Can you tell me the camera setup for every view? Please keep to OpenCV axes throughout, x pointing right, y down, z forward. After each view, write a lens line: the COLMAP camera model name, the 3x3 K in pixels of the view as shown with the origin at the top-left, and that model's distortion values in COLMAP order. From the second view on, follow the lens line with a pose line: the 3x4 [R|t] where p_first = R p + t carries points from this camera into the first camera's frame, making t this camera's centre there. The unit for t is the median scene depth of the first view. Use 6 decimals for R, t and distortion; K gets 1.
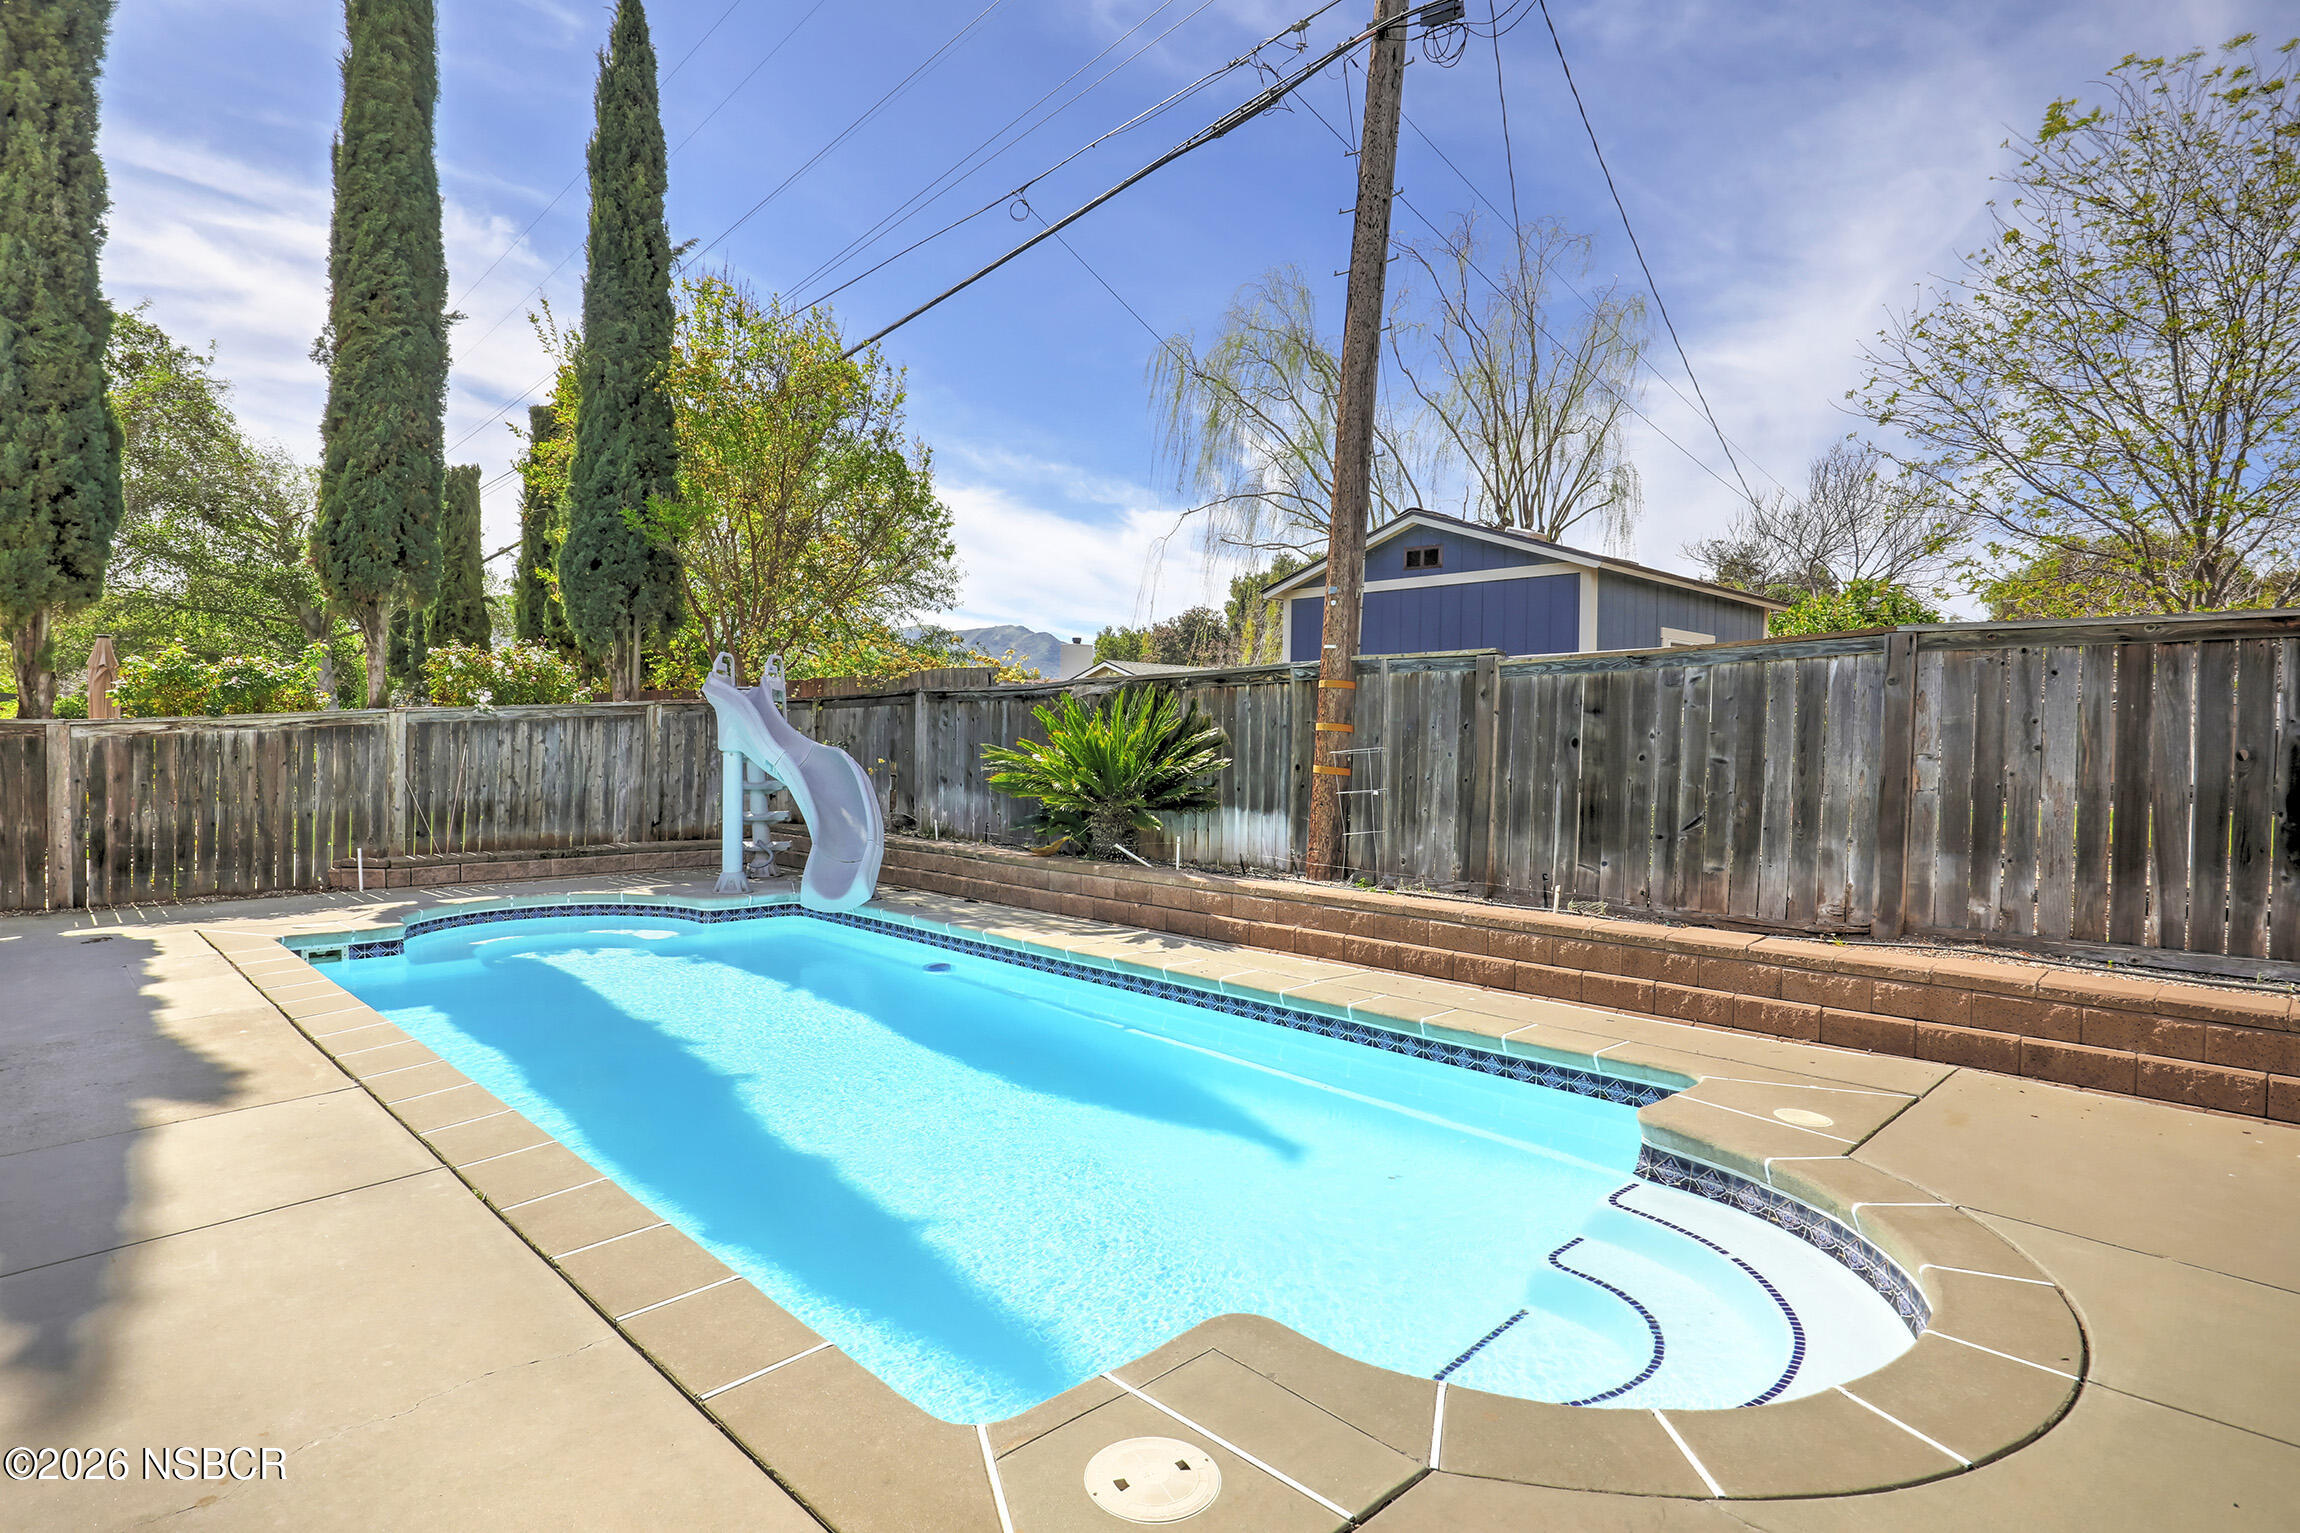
lens RADIAL K [[1186.9, 0, 1150.0], [0, 1186.9, 766.5], [0, 0, 1]] dist [-0.001810, 0.000198]
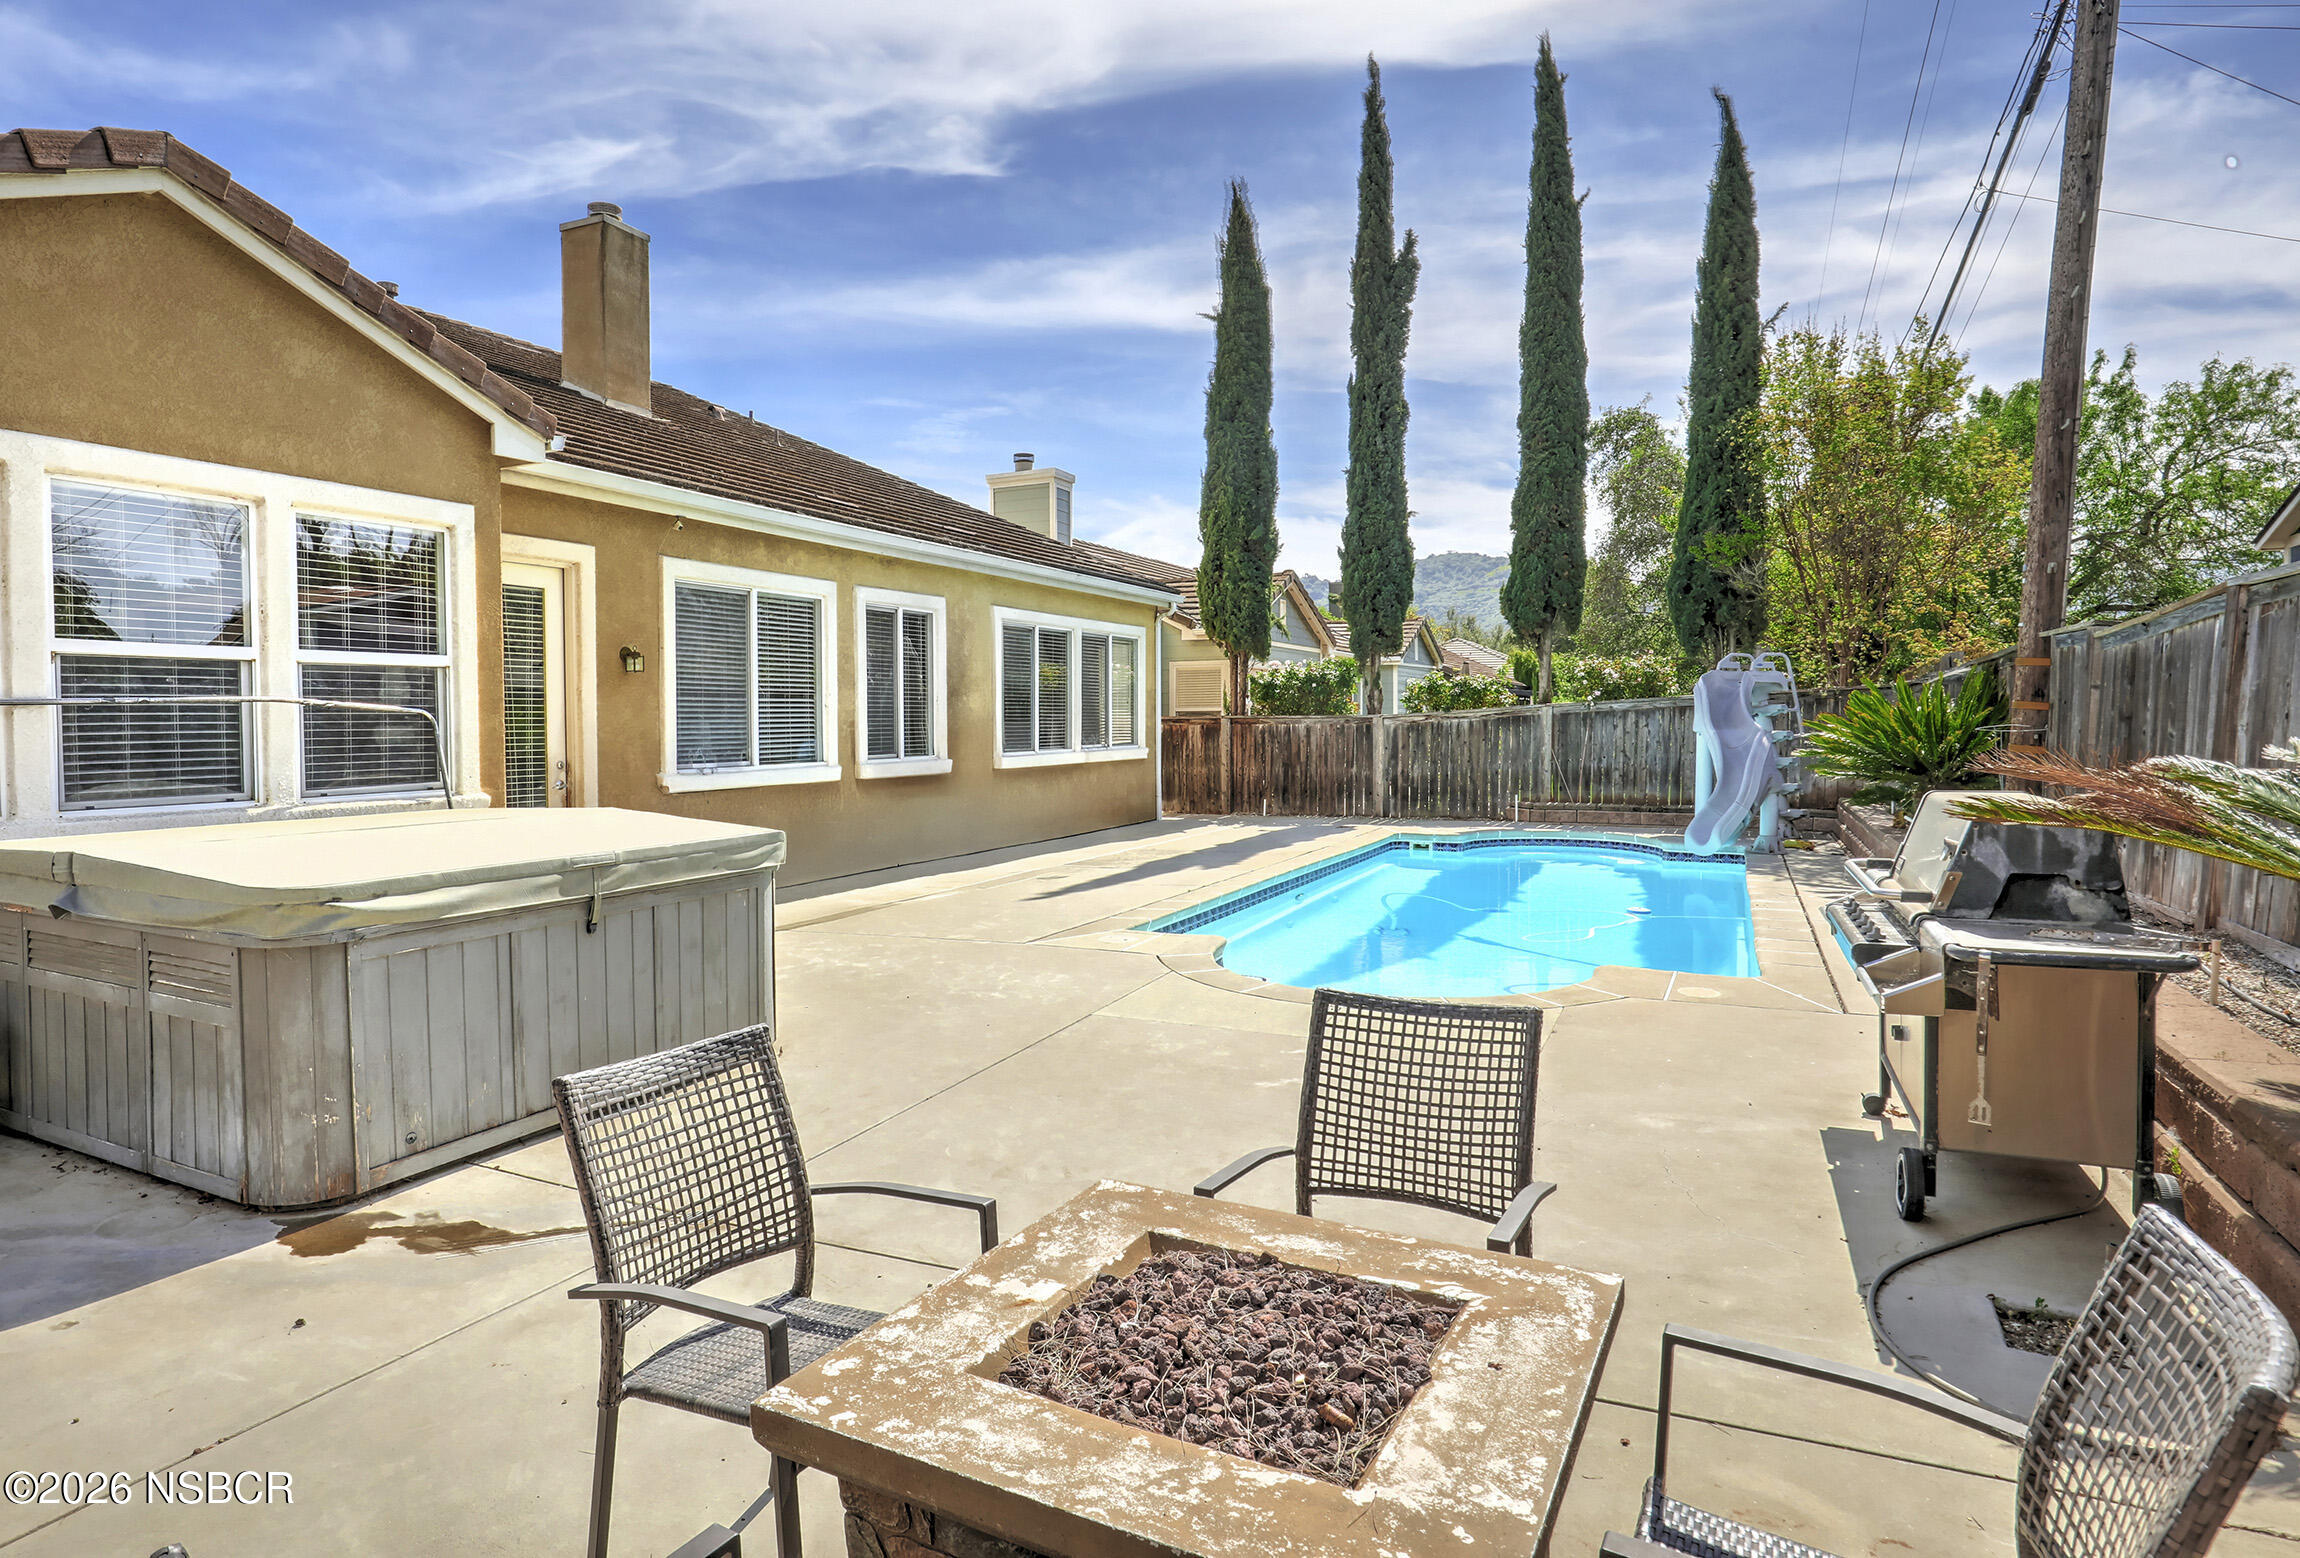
lens RADIAL K [[1360.8, 0, 1150.0], [0, 1360.8, 779.0], [0, 0, 1]] dist [0.001640, 0.001046]
pose [[0.400076, 0.027301, -0.916075, 0.763480], [-0.017528, 0.999601, 0.022135, 0.016982], [0.916314, 0.007201, 0.400395, -0.155901]]
